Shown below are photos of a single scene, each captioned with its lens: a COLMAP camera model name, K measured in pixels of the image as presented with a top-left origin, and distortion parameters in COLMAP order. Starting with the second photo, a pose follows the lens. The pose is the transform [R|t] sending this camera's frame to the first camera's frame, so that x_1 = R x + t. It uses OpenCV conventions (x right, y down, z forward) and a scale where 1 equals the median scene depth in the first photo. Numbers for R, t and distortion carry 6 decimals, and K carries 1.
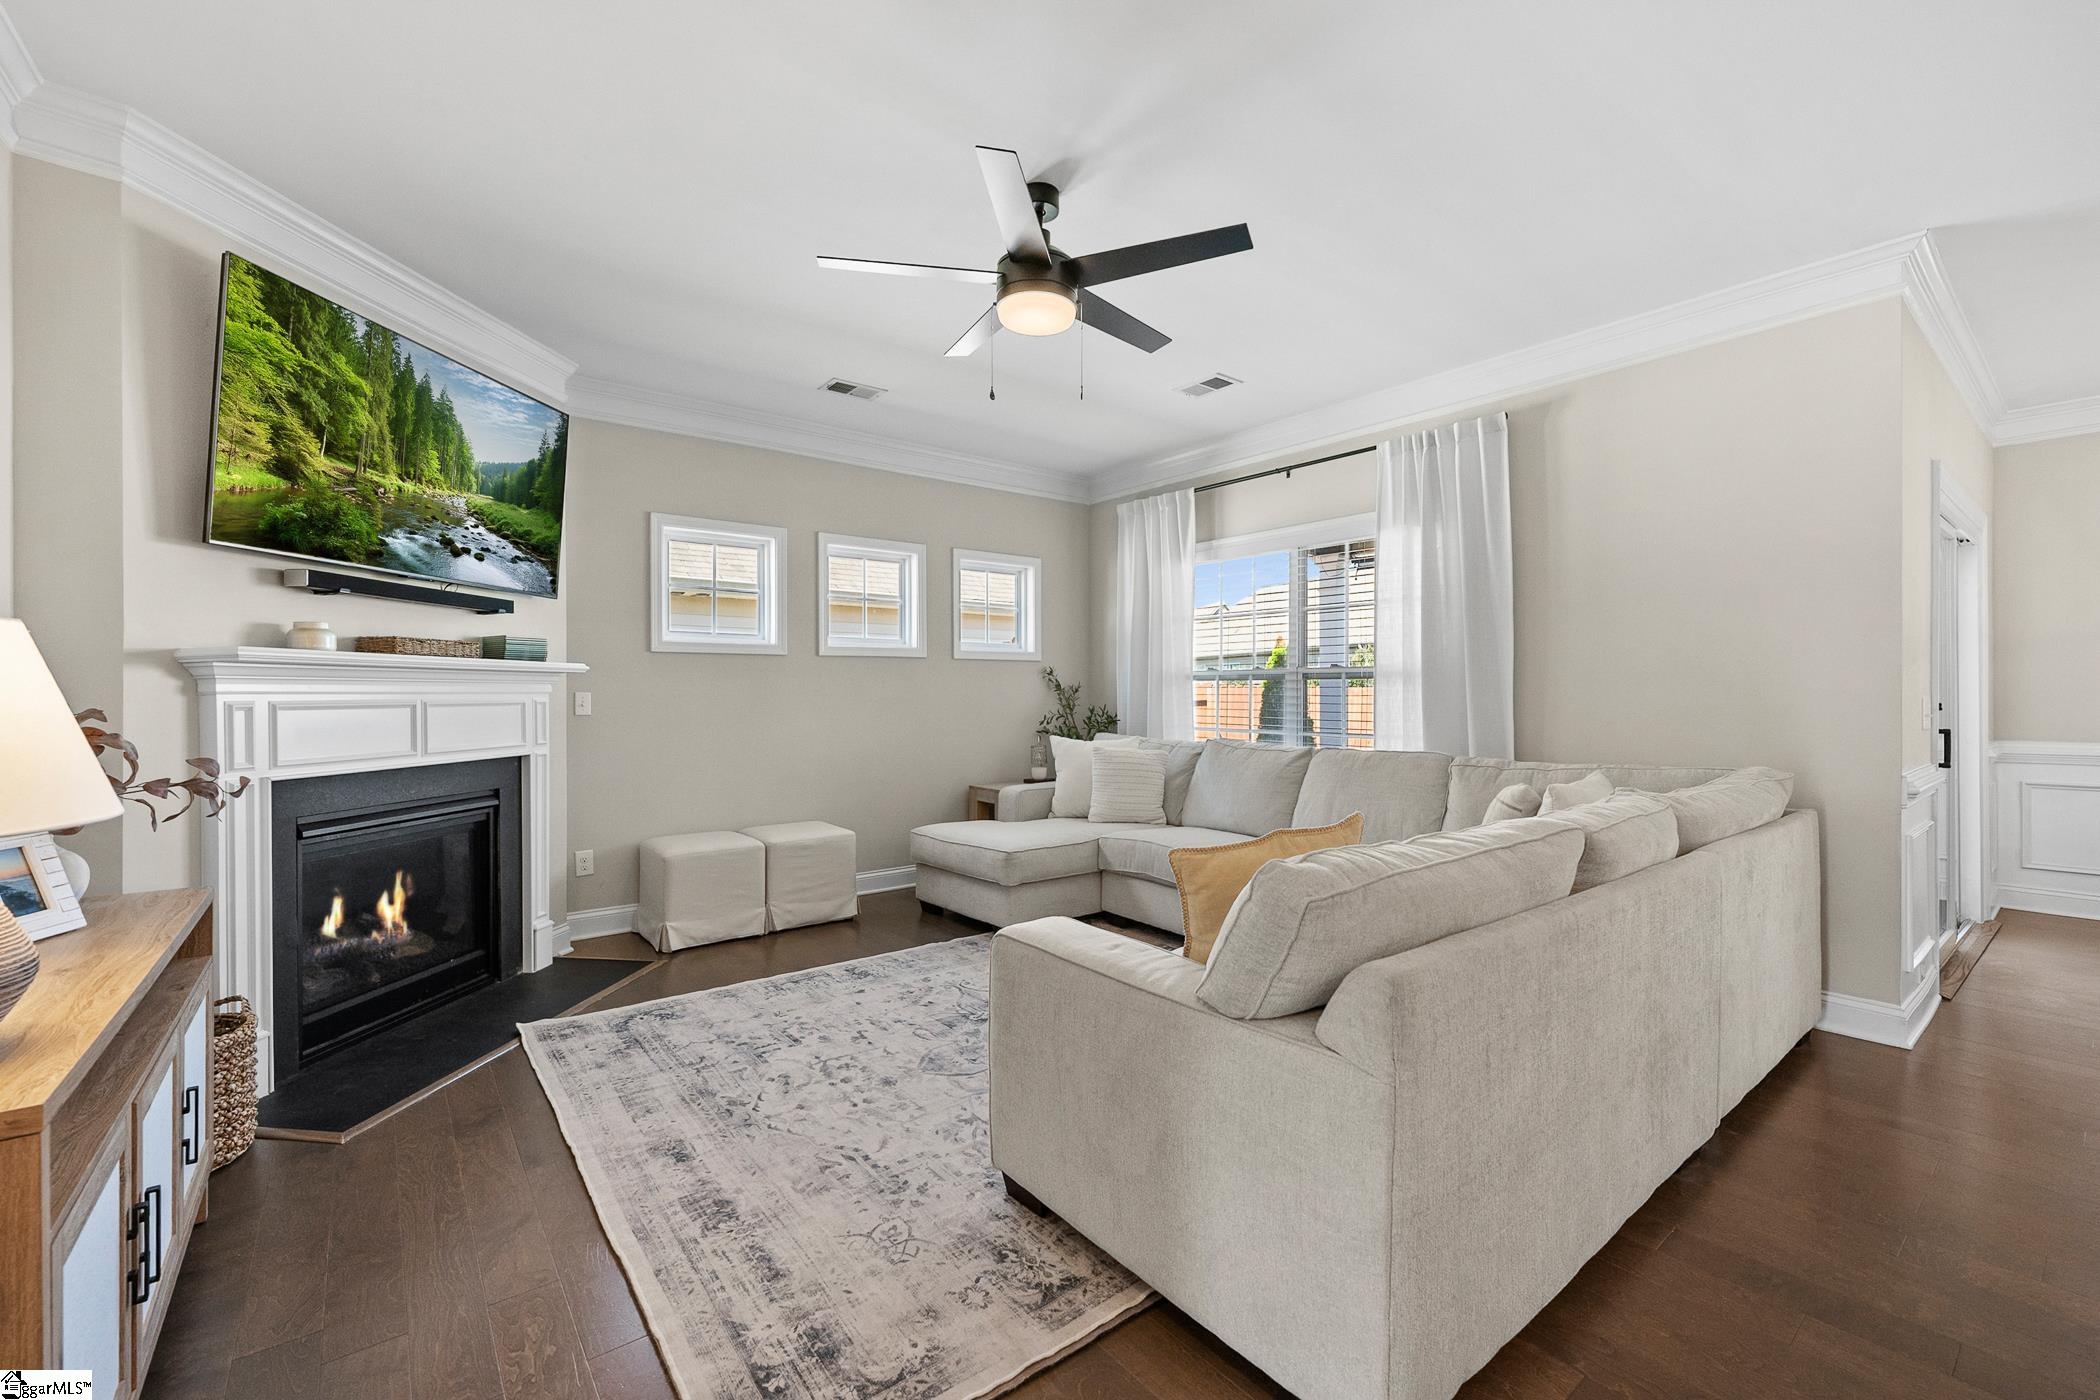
lens RADIAL K [[894.8, 0, 1050.4], [0, 894.8, 659.5], [0, 0, 1]] dist [-0.001418, -0.000269]
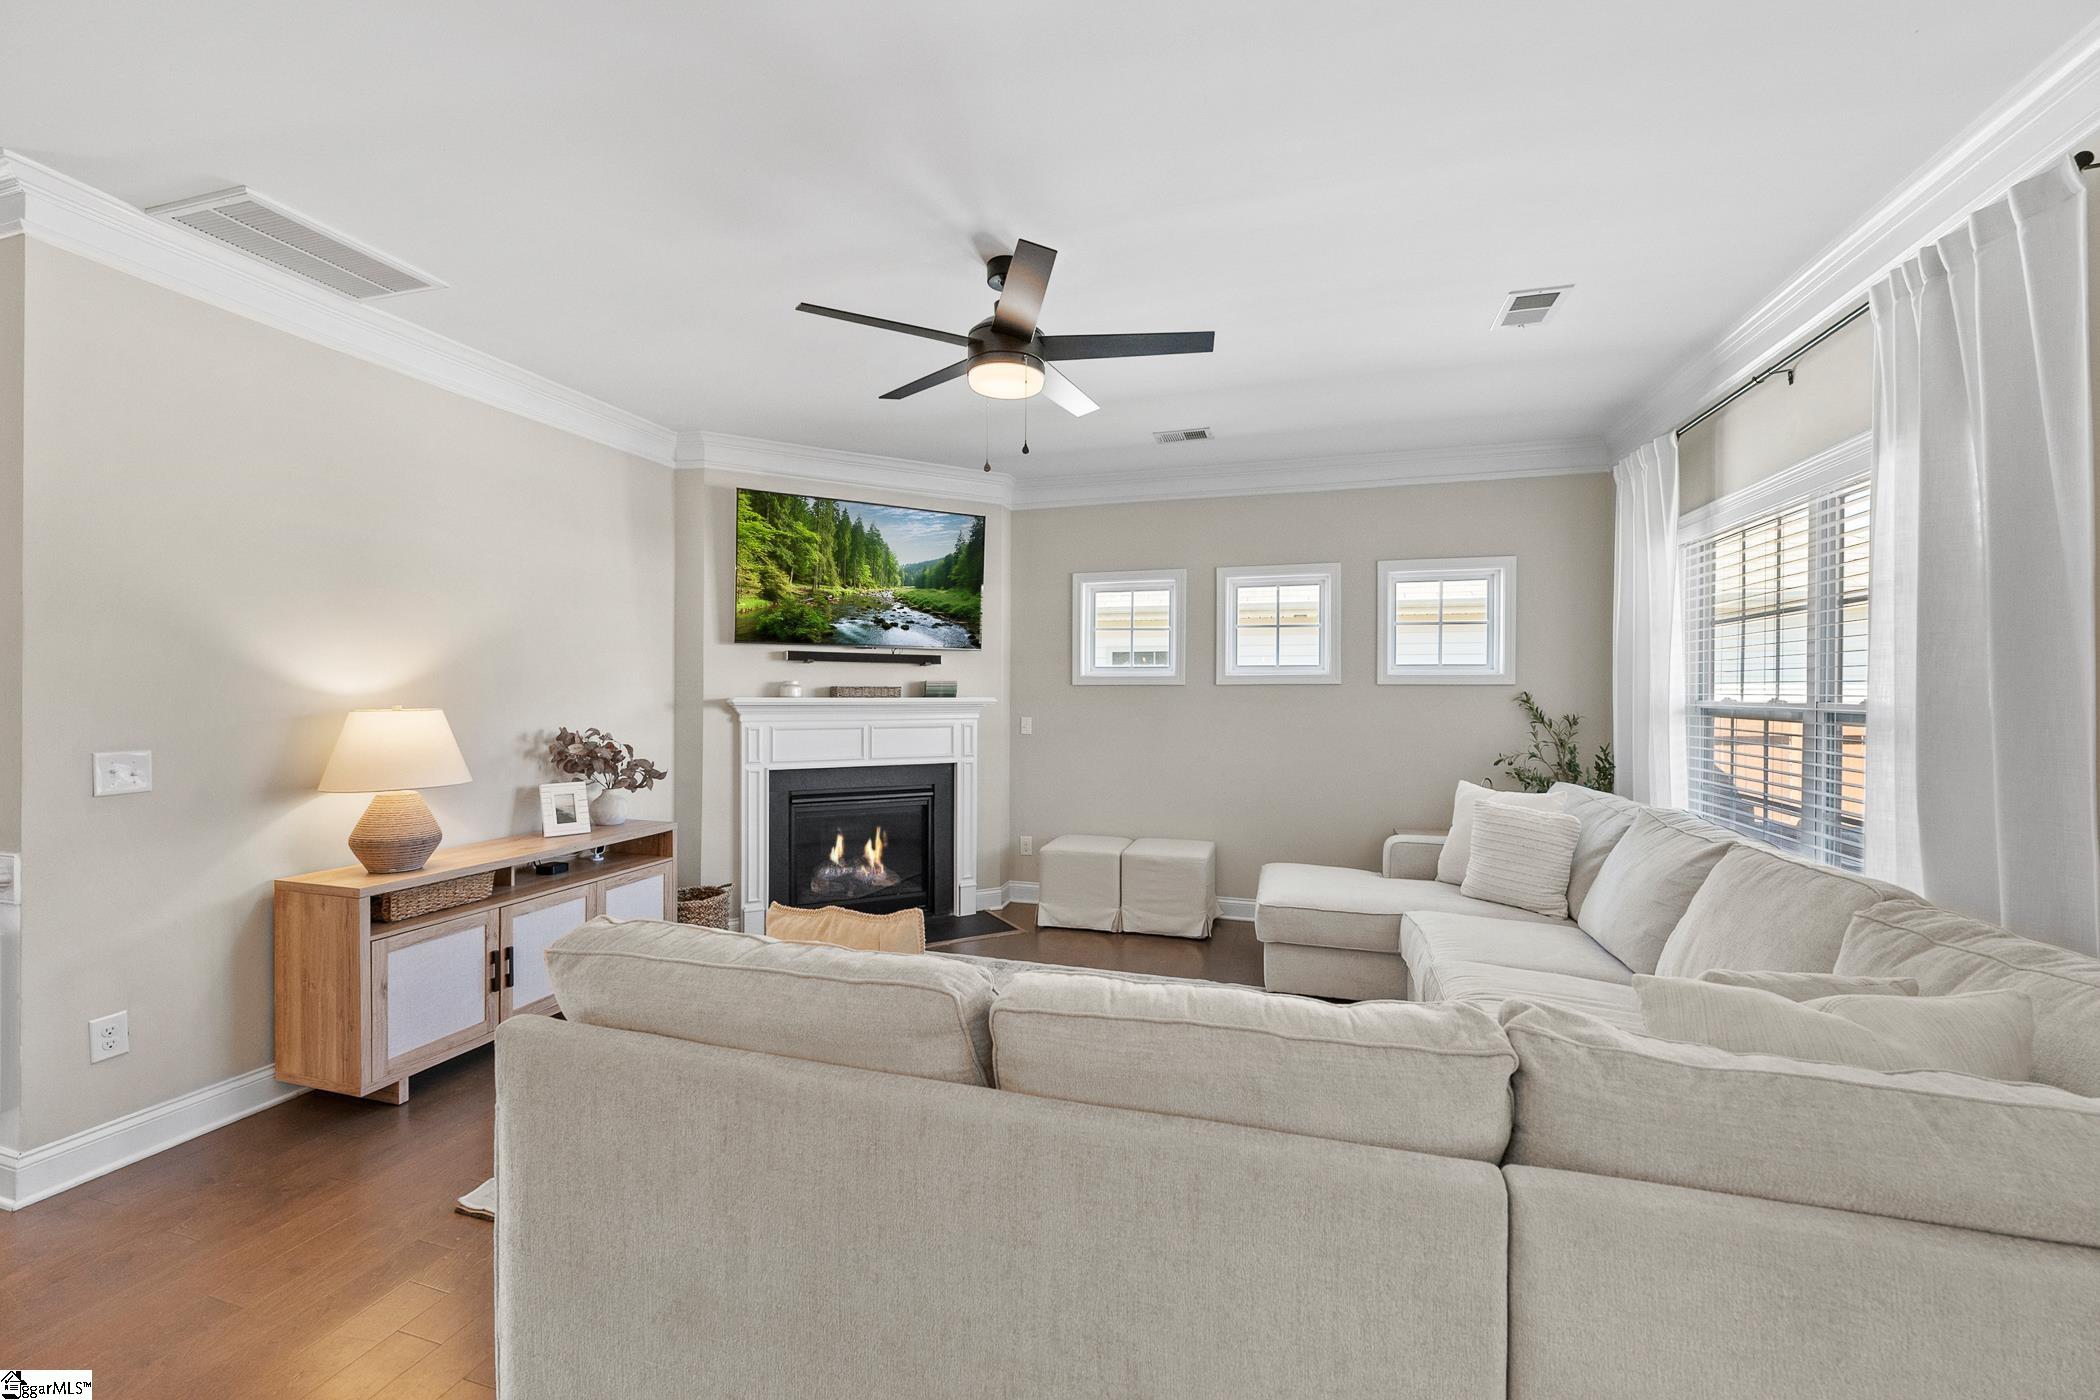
lens RADIAL K [[869.2, 0, 1051.4], [0, 869.2, 667.0], [0, 0, 1]] dist [-0.000981, 0.000019]
pose [[0.556391, -0.018320, -0.830719, 0.764847], [0.025829, 0.999655, -0.004747, -0.040240], [0.830519, -0.018815, 0.556672, 0.427396]]
